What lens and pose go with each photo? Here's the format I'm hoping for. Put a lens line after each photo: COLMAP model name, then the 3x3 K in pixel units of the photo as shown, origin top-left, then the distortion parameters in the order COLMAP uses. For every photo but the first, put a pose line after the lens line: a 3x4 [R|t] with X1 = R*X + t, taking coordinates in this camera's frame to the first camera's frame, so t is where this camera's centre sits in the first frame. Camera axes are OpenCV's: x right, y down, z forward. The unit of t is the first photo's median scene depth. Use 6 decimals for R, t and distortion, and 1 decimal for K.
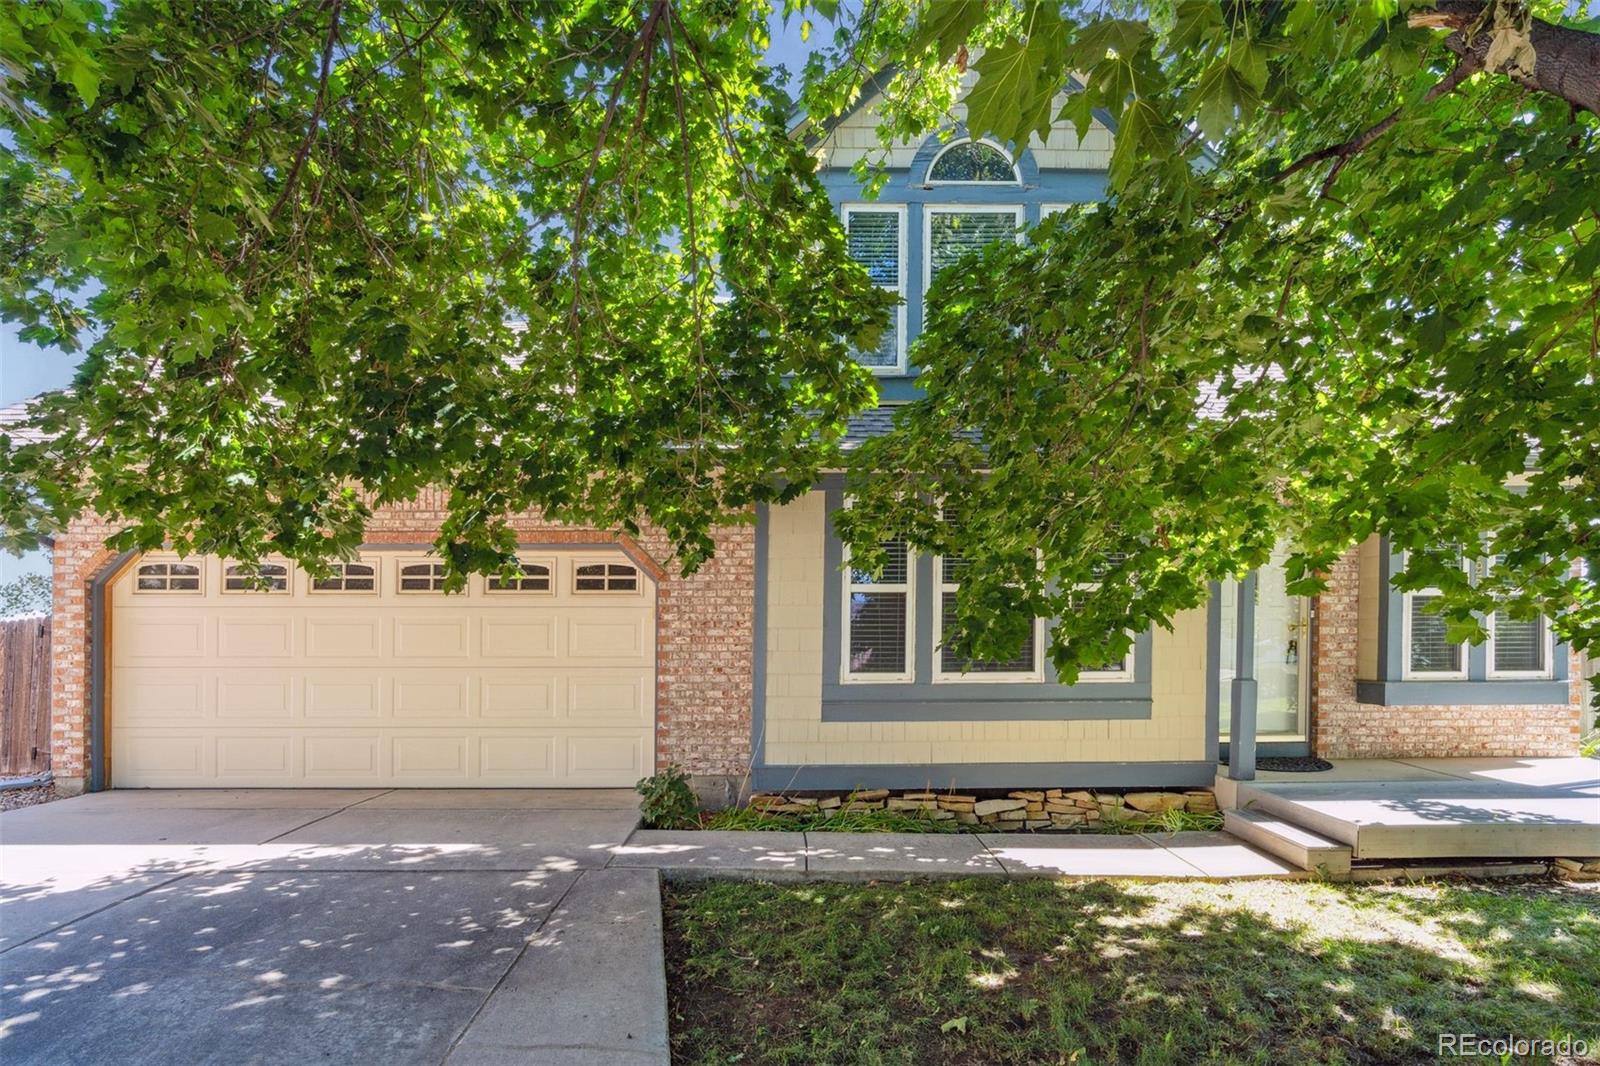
lens RADIAL K [[760.4, 0, 799.3], [0, 760.4, 536.5], [0, 0, 1]] dist [0.000712, 0.000474]
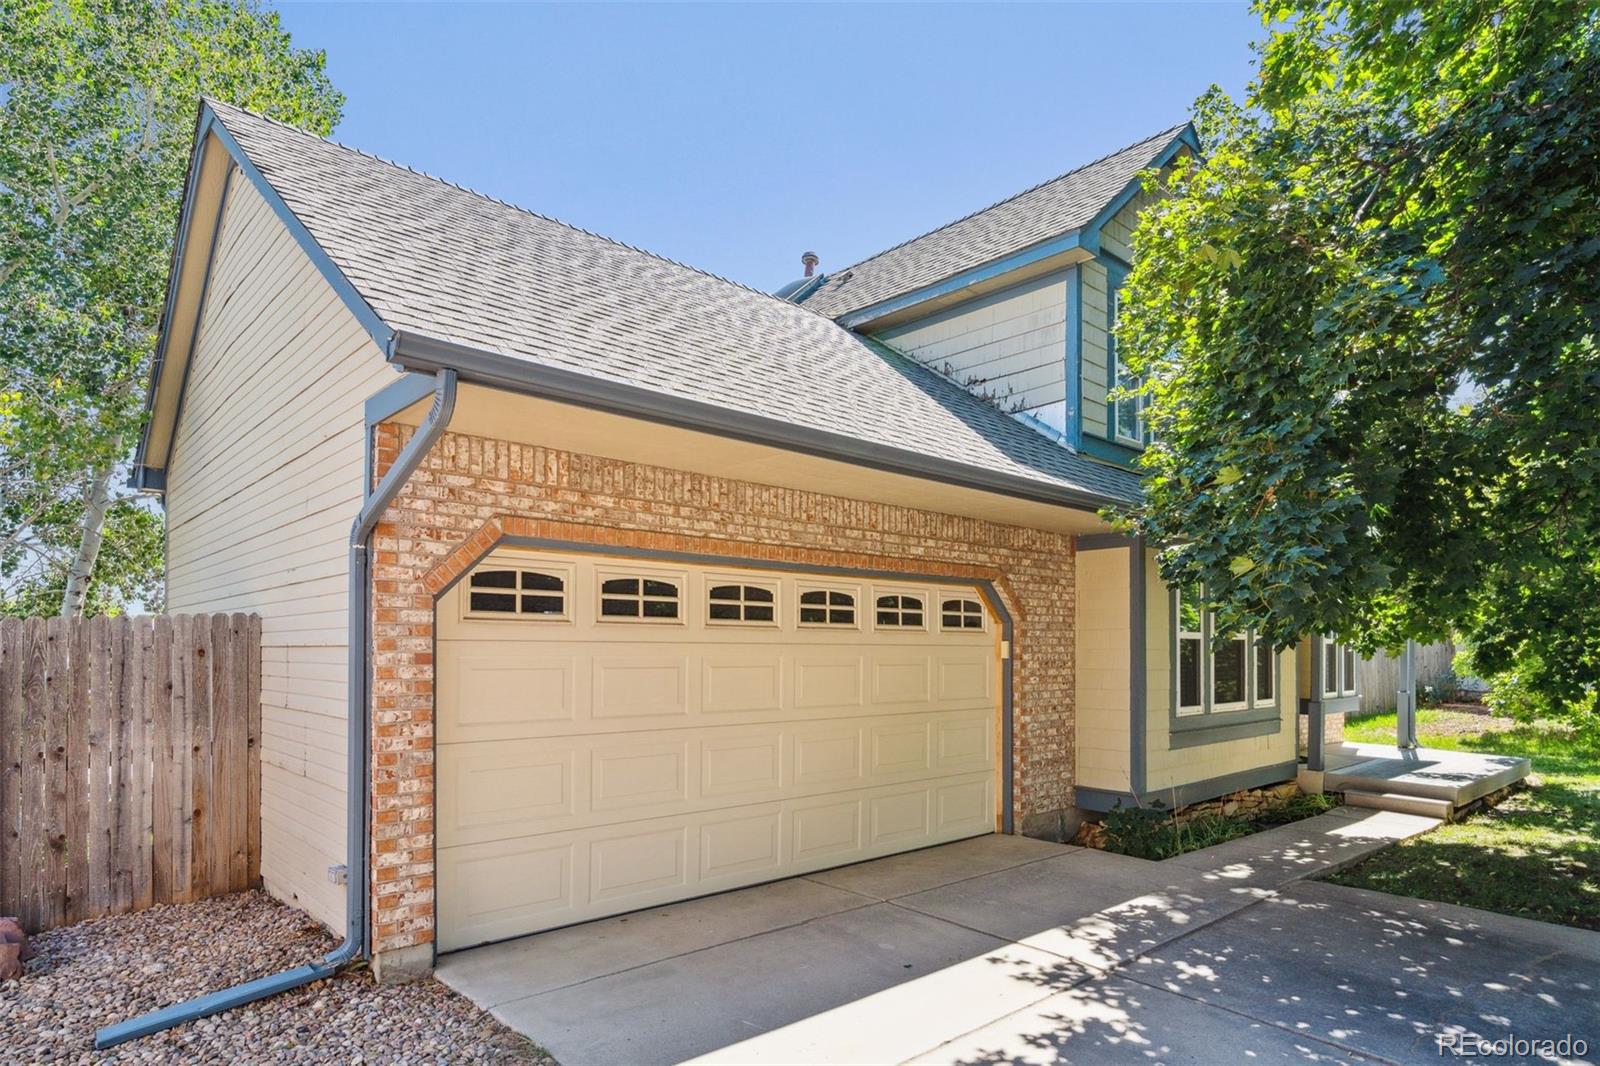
lens RADIAL K [[859.7, 0, 799.2], [0, 859.7, 530.6], [0, 0, 1]] dist [0.011973, -0.000057]
pose [[0.761958, 0.092636, 0.640966, -1.146203], [-0.085923, 0.995428, -0.041723, 0.013140], [-0.641901, -0.023282, 0.766434, 0.328621]]
